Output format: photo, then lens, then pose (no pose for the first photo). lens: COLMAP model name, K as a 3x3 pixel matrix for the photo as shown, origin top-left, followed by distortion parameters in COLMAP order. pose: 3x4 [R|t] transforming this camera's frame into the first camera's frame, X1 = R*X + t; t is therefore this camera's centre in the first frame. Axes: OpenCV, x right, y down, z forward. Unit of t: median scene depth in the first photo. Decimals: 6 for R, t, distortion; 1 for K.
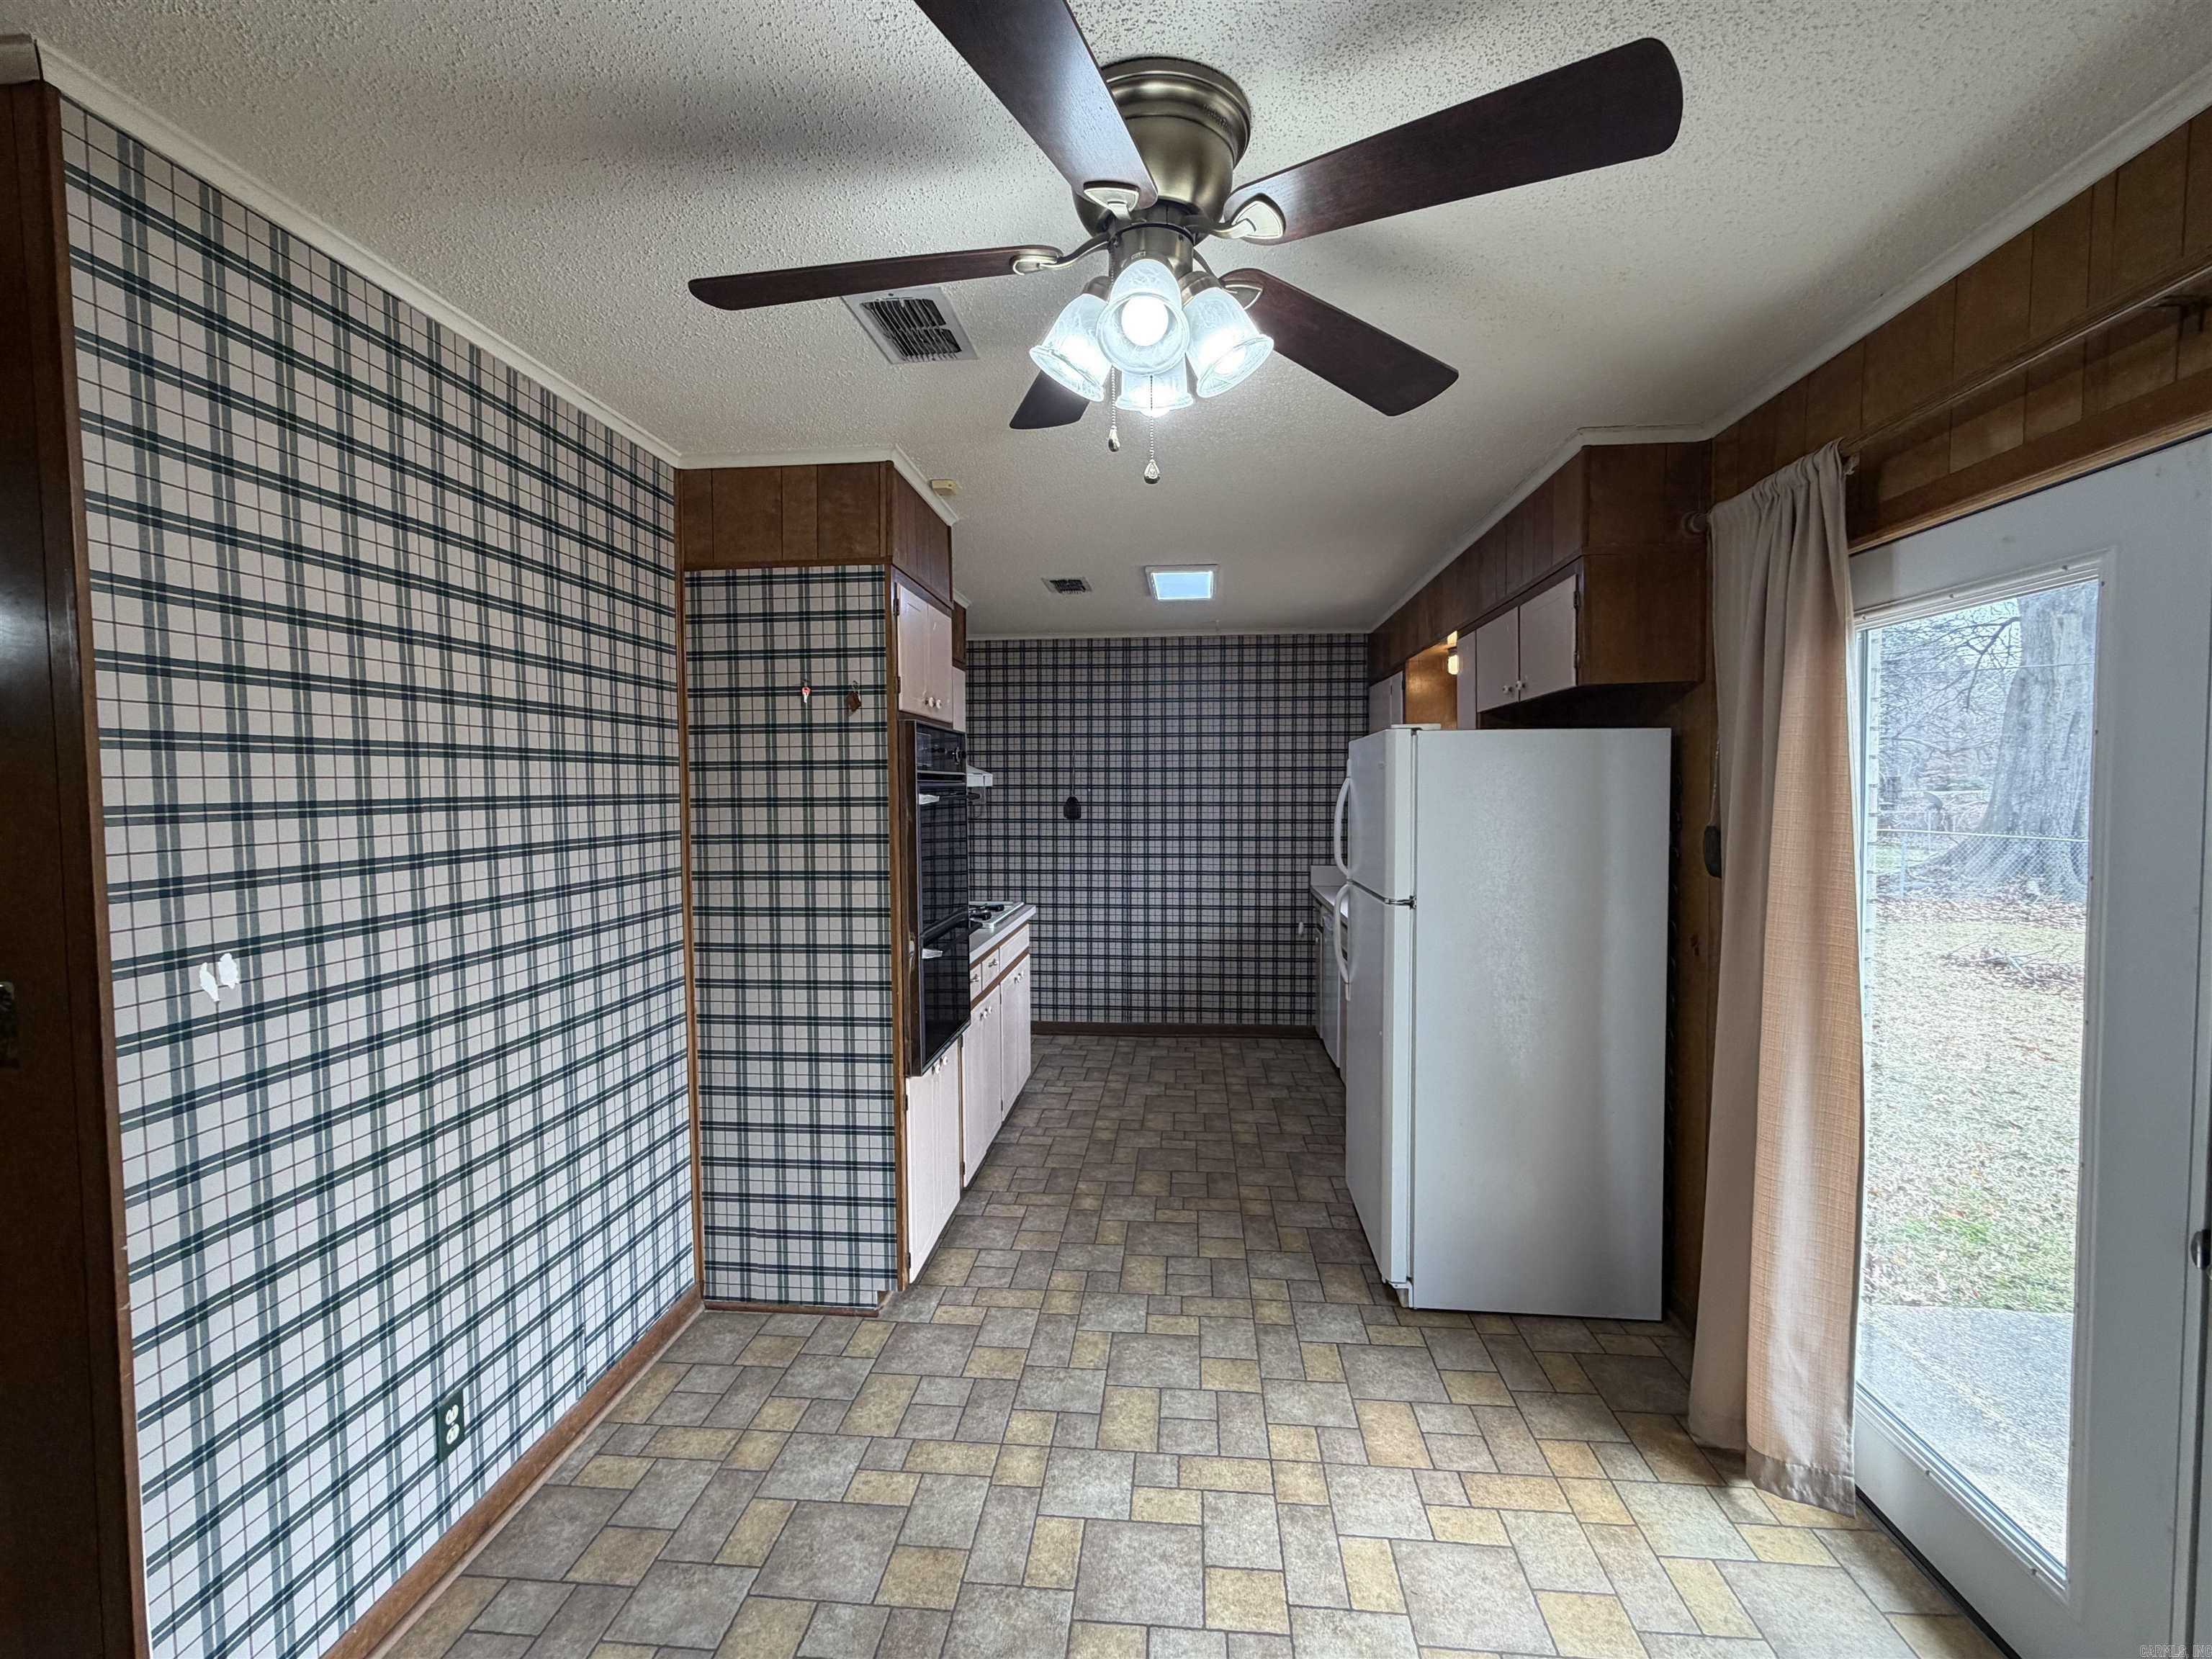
lens RADIAL K [[948.8, 0, 1104.9], [0, 948.8, 826.6], [0, 0, 1]] dist [-0.002527, -0.000093]
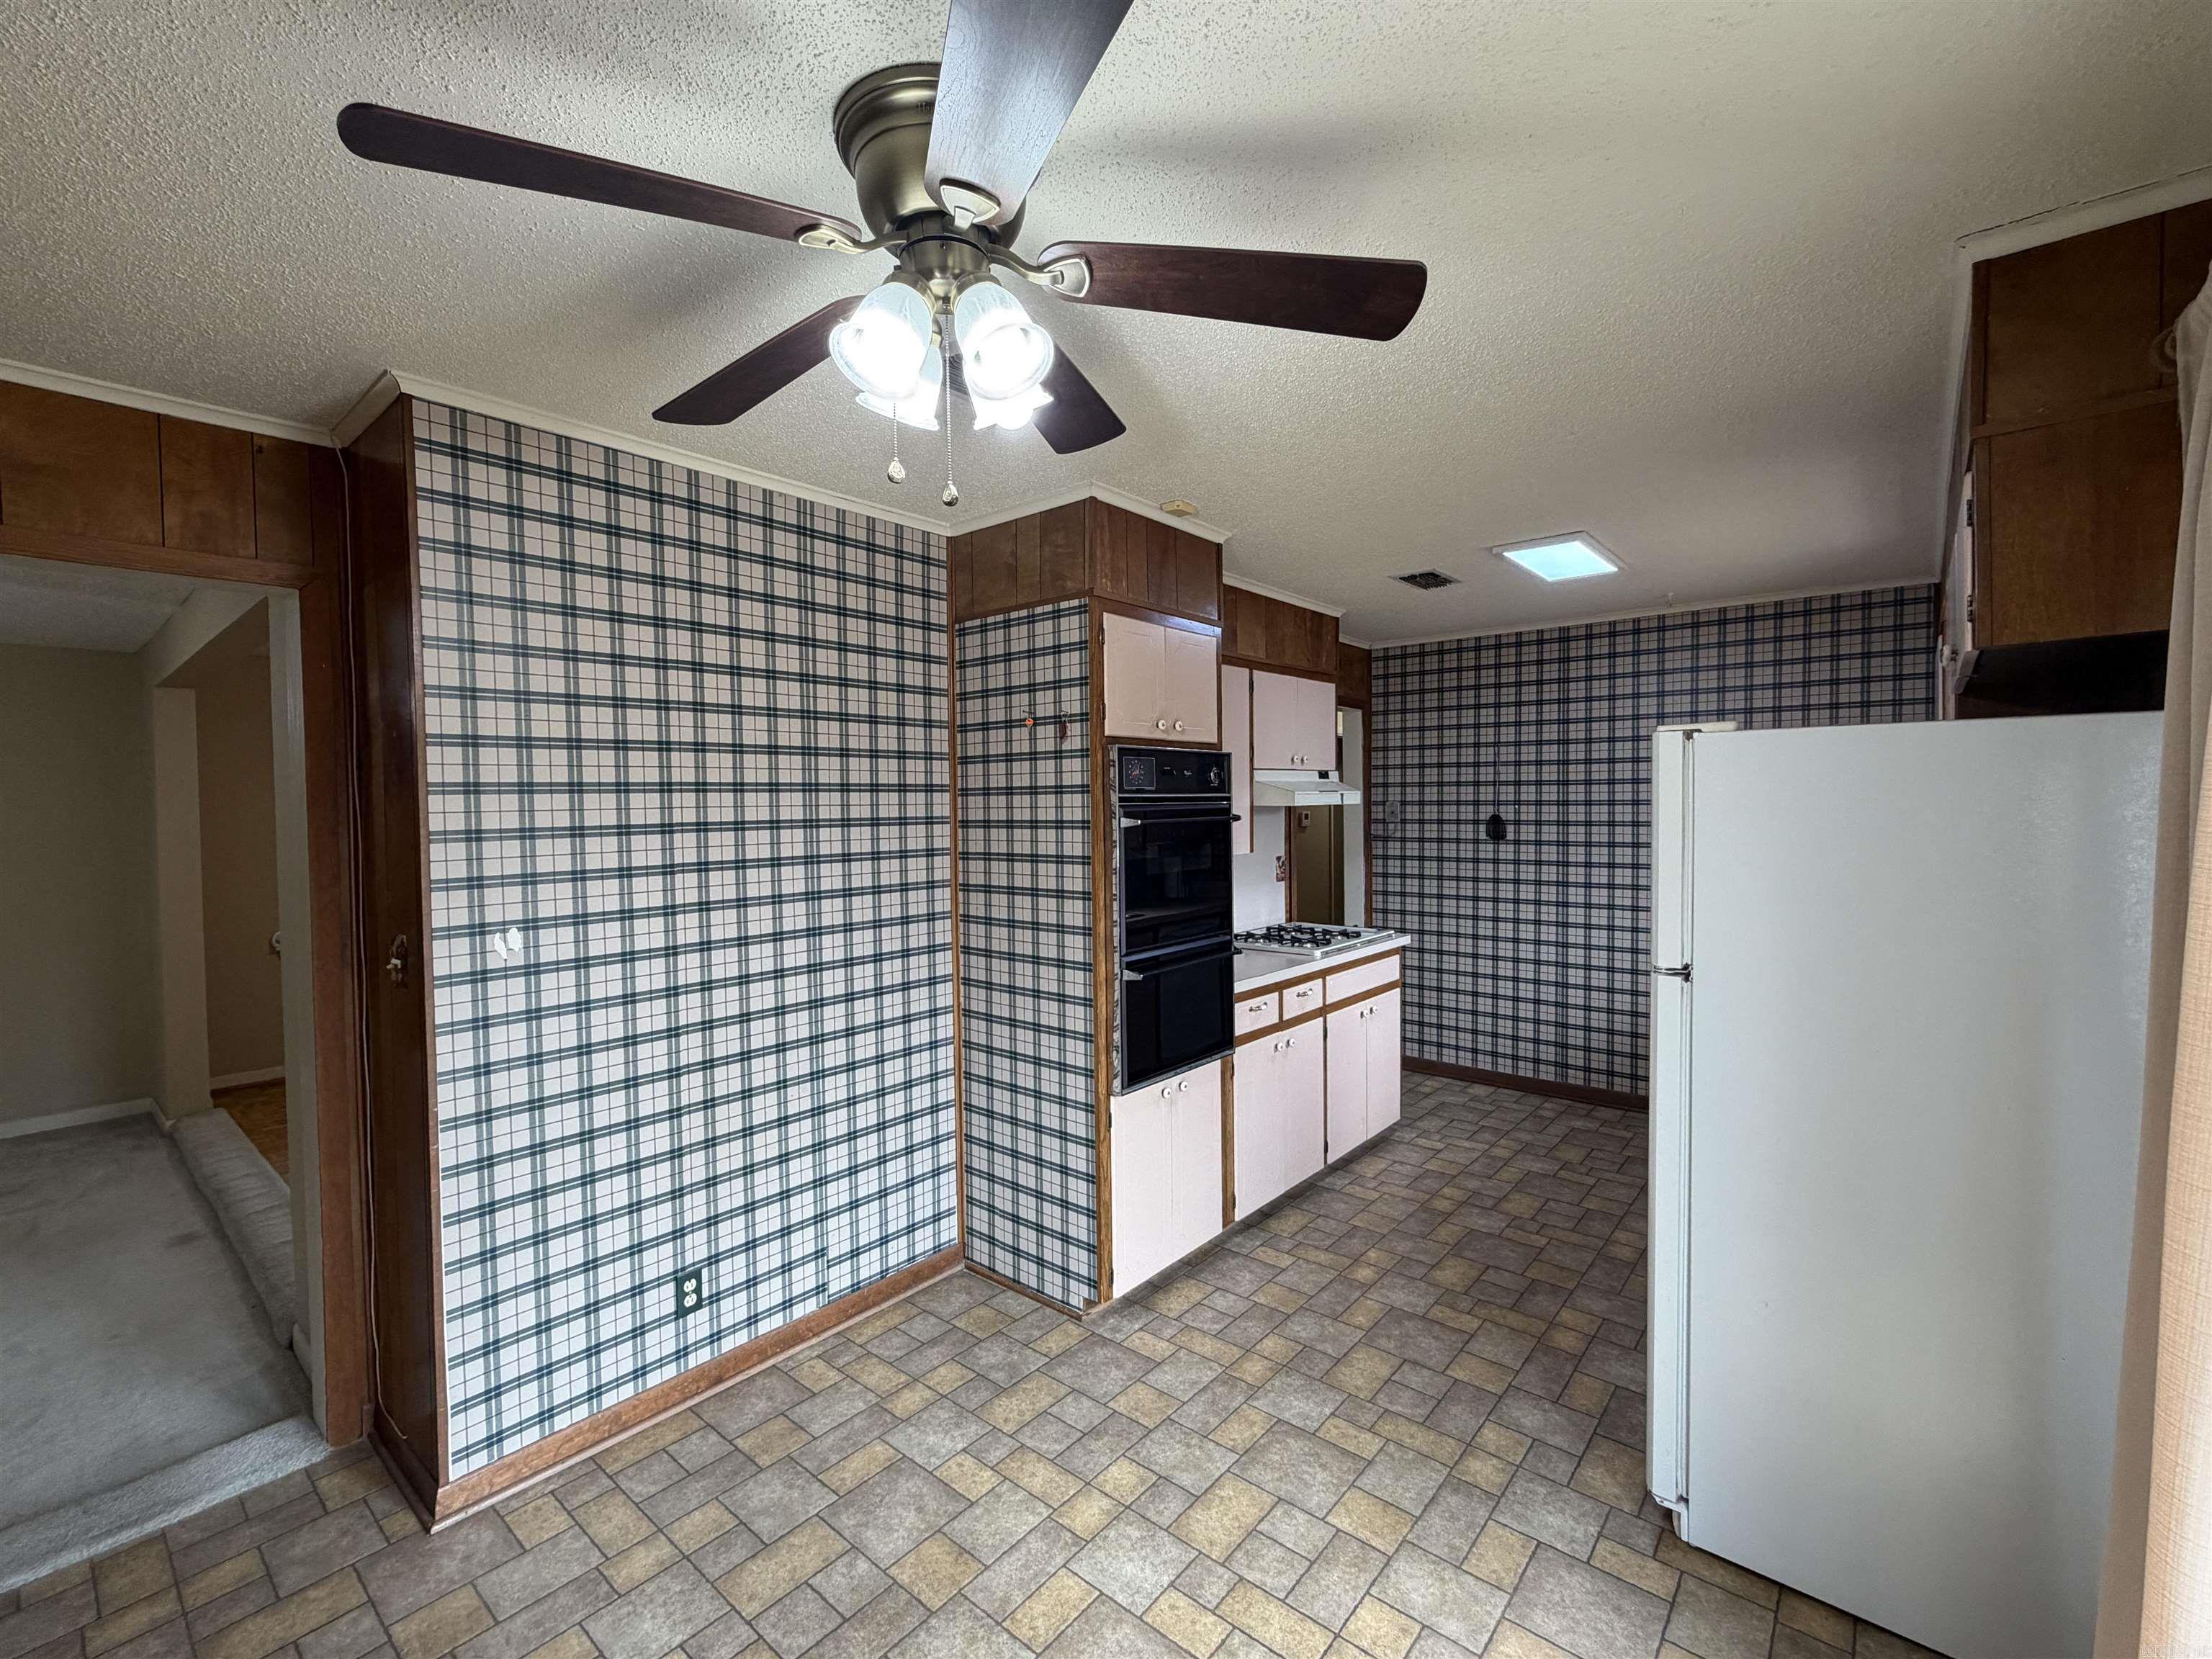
lens RADIAL K [[949.5, 0, 1106.2], [0, 949.5, 826.5], [0, 0, 1]] dist [-0.001860, 0.000400]
pose [[0.818473, 0.011511, -0.574430, 0.380277], [-0.017833, 0.999827, -0.005373, -0.019296], [0.574269, 0.014641, 0.818536, 0.161577]]
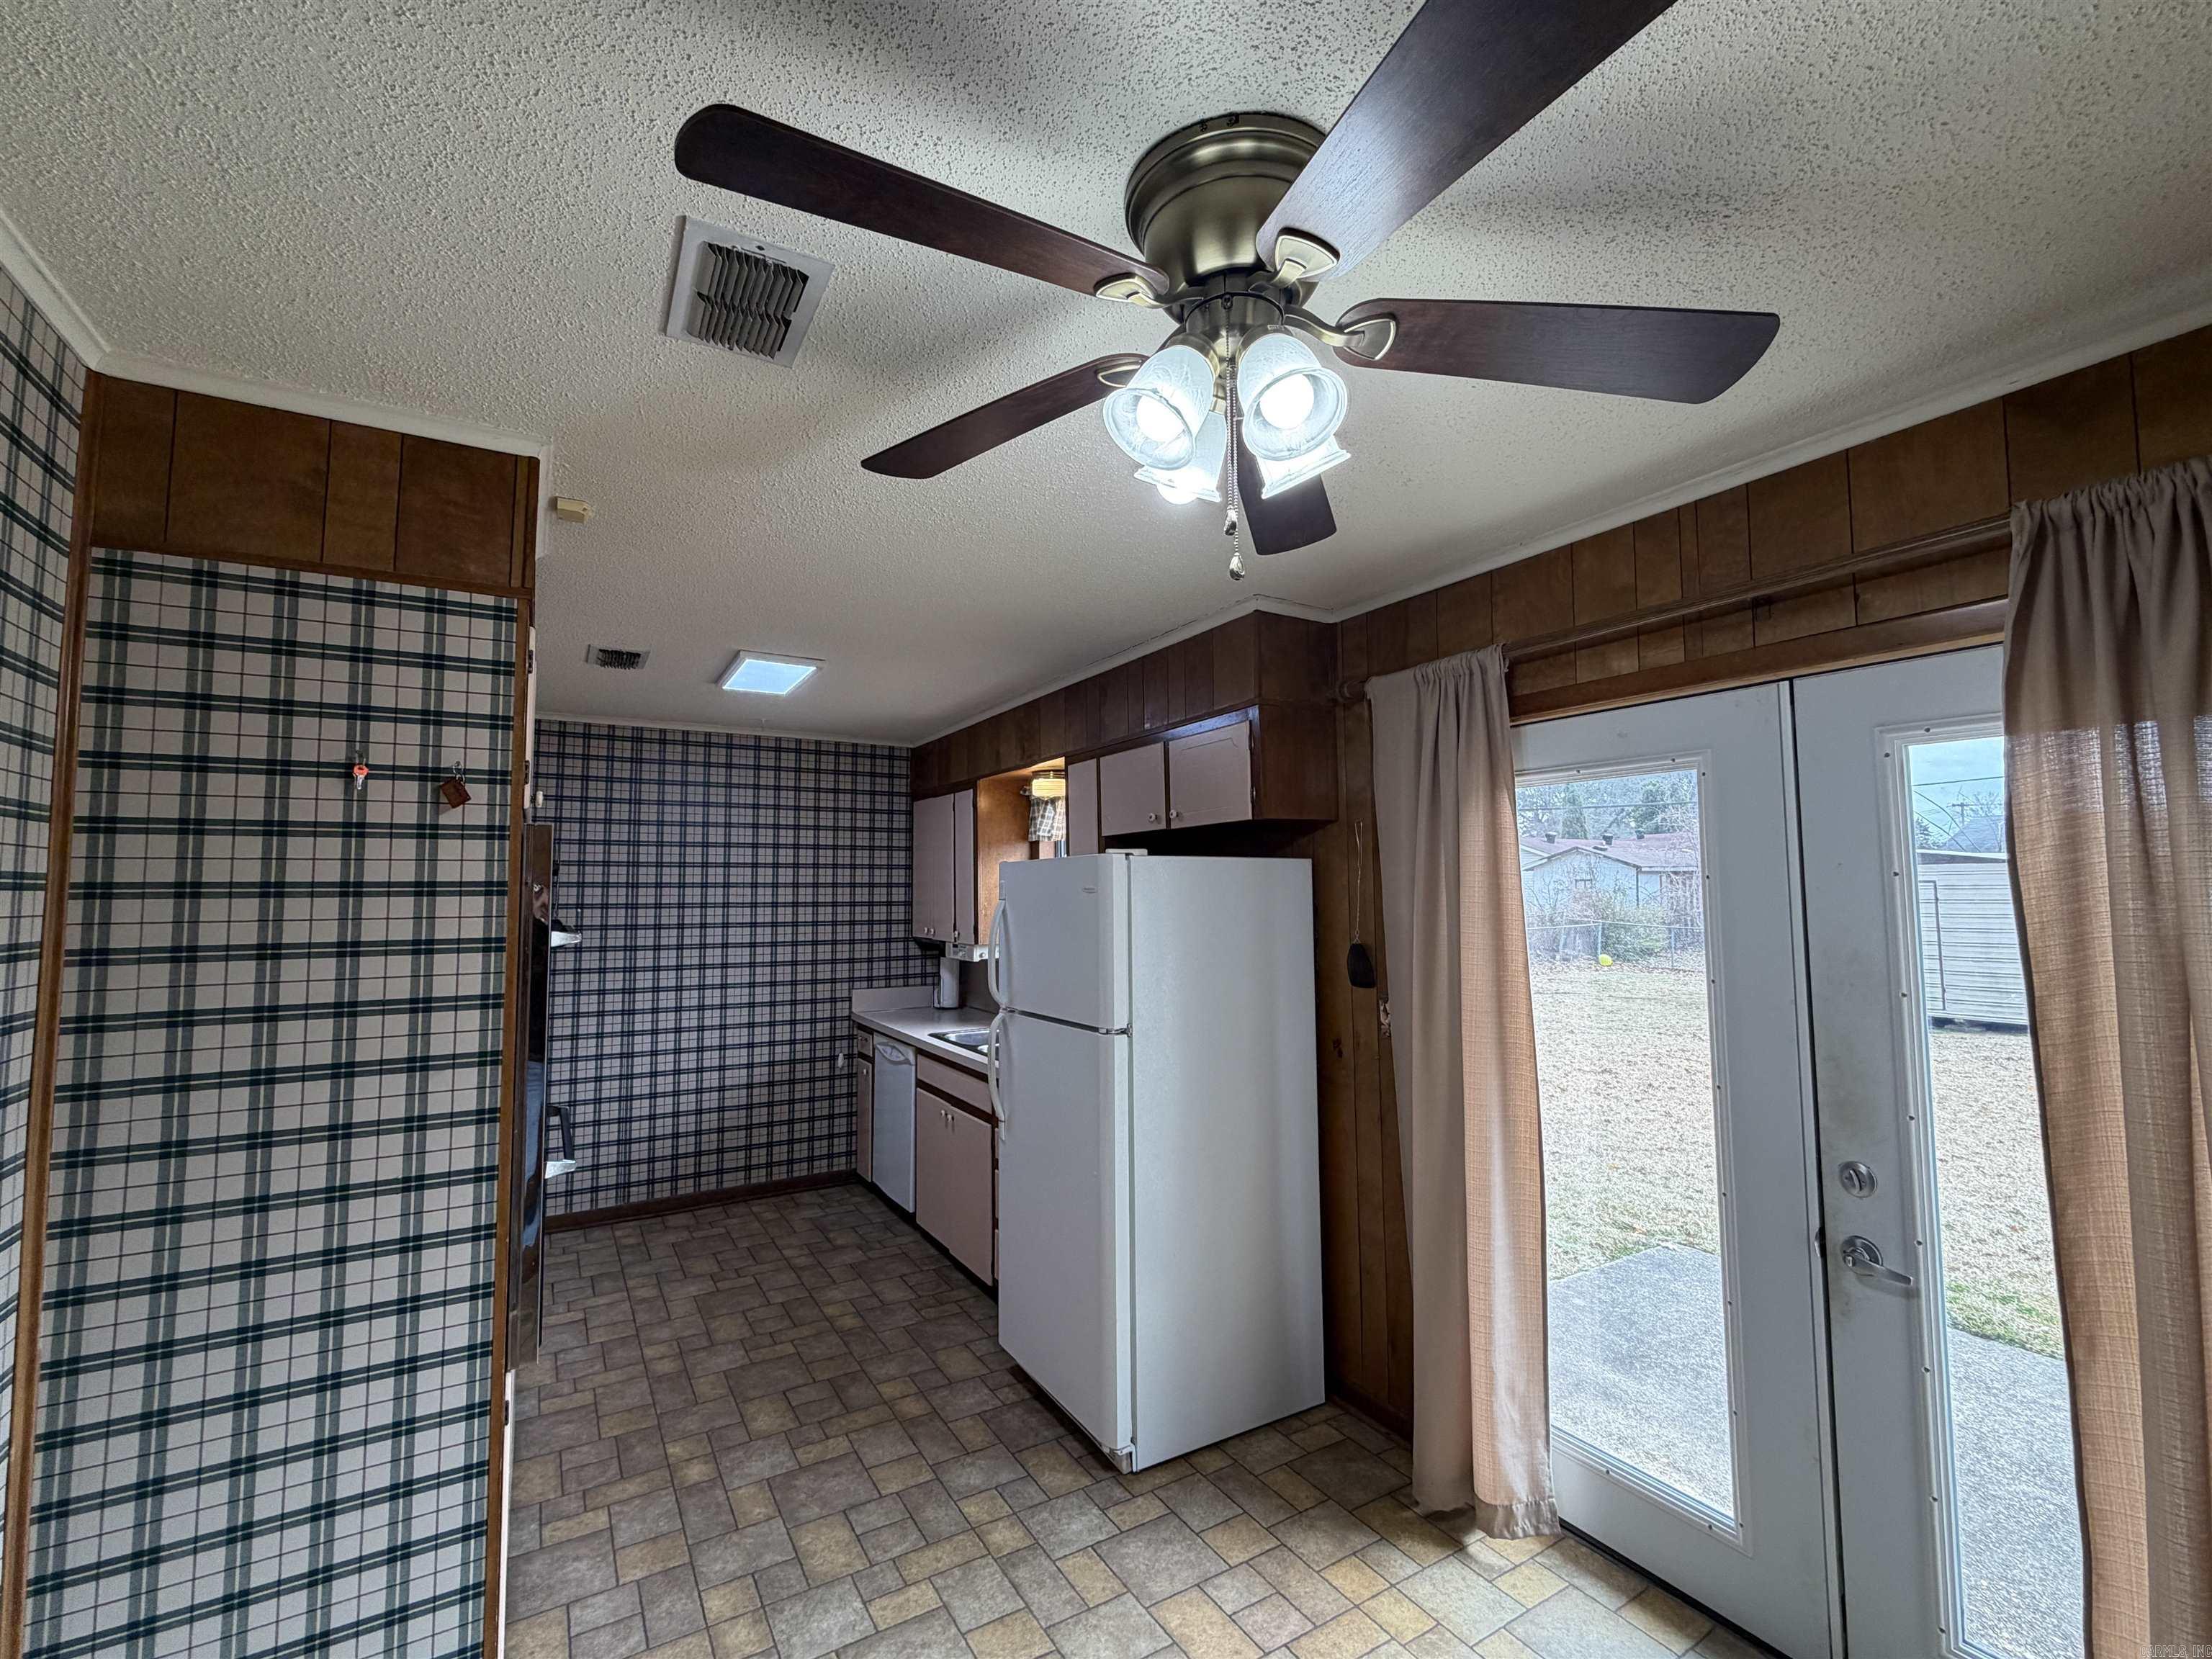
lens RADIAL K [[949.5, 0, 1106.2], [0, 949.5, 826.5], [0, 0, 1]] dist [-0.001860, 0.000400]
pose [[0.807883, 0.040808, 0.587928, -0.282300], [0.026825, 0.994020, -0.105855, -0.026812], [-0.588731, 0.101290, 0.801957, 0.208274]]
